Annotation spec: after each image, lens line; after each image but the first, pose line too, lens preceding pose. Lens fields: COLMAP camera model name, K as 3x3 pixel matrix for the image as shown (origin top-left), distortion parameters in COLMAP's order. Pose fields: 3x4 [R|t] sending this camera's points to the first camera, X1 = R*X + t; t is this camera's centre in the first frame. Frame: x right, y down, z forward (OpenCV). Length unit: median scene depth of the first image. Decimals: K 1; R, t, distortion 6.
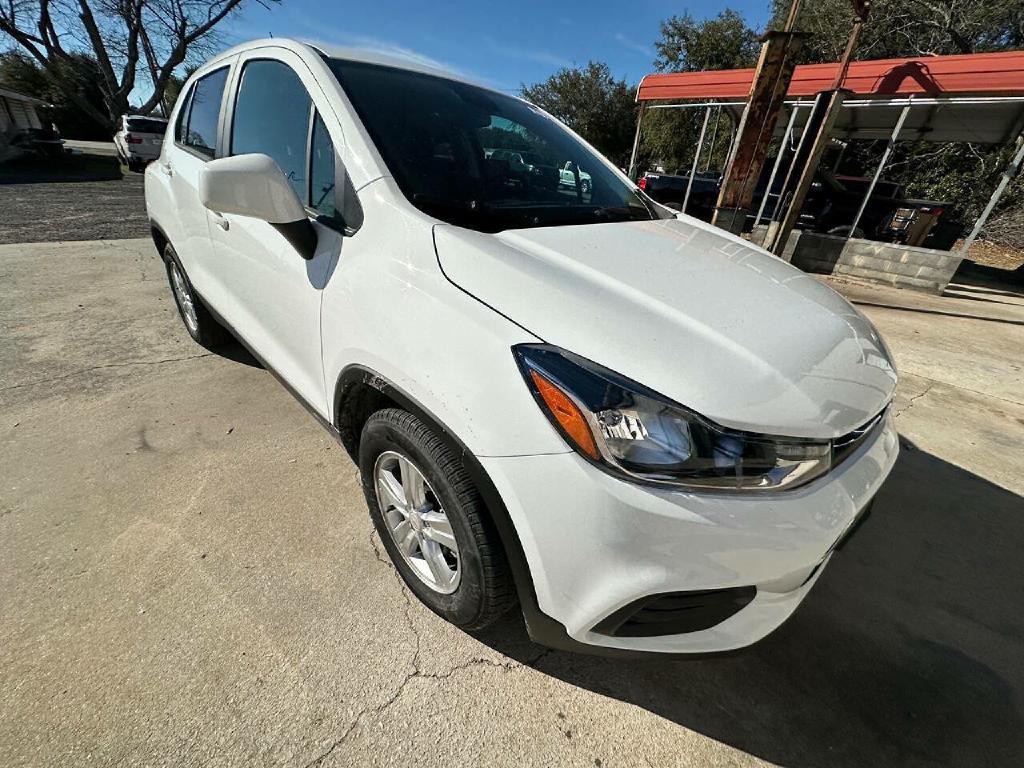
lens RADIAL K [[405.6, 0, 511.6], [0, 405.6, 386.8], [0, 0, 1]] dist [-0.001560, -0.000006]
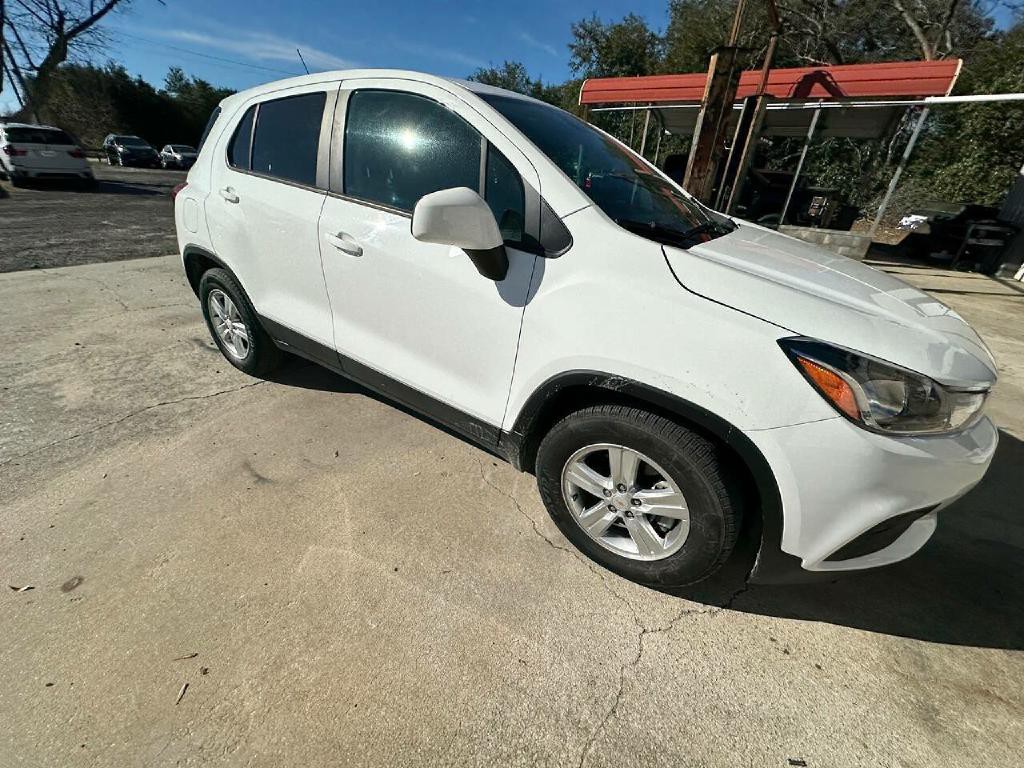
lens RADIAL K [[405.6, 0, 511.6], [0, 405.6, 386.8], [0, 0, 1]] dist [-0.001560, -0.000006]
pose [[0.985019, -0.103515, 0.137920, -0.166743], [0.103242, 0.994614, 0.009151, -0.008864], [-0.138124, 0.005225, 0.990401, -0.023542]]
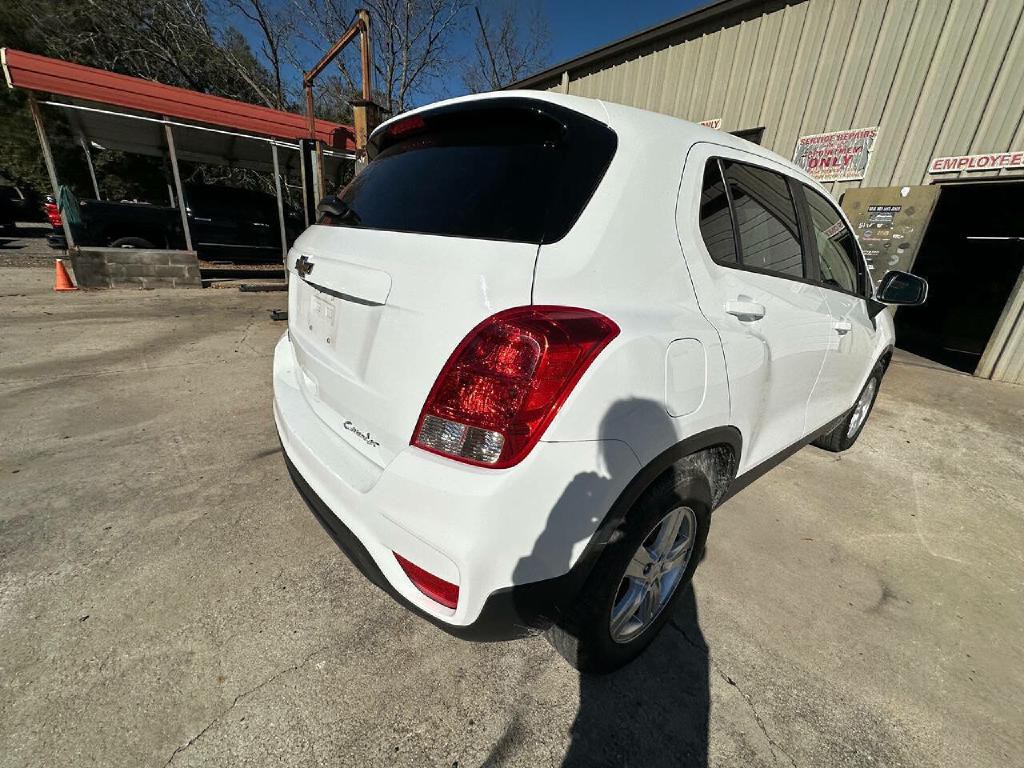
lens RADIAL K [[405.6, 0, 511.6], [0, 405.6, 386.8], [0, 0, 1]] dist [-0.001560, -0.000006]
pose [[0.135767, -0.400800, 0.906050, -0.654850], [0.415232, 0.853341, 0.315263, -0.346162], [-0.899527, 0.333419, 0.282281, 0.534300]]
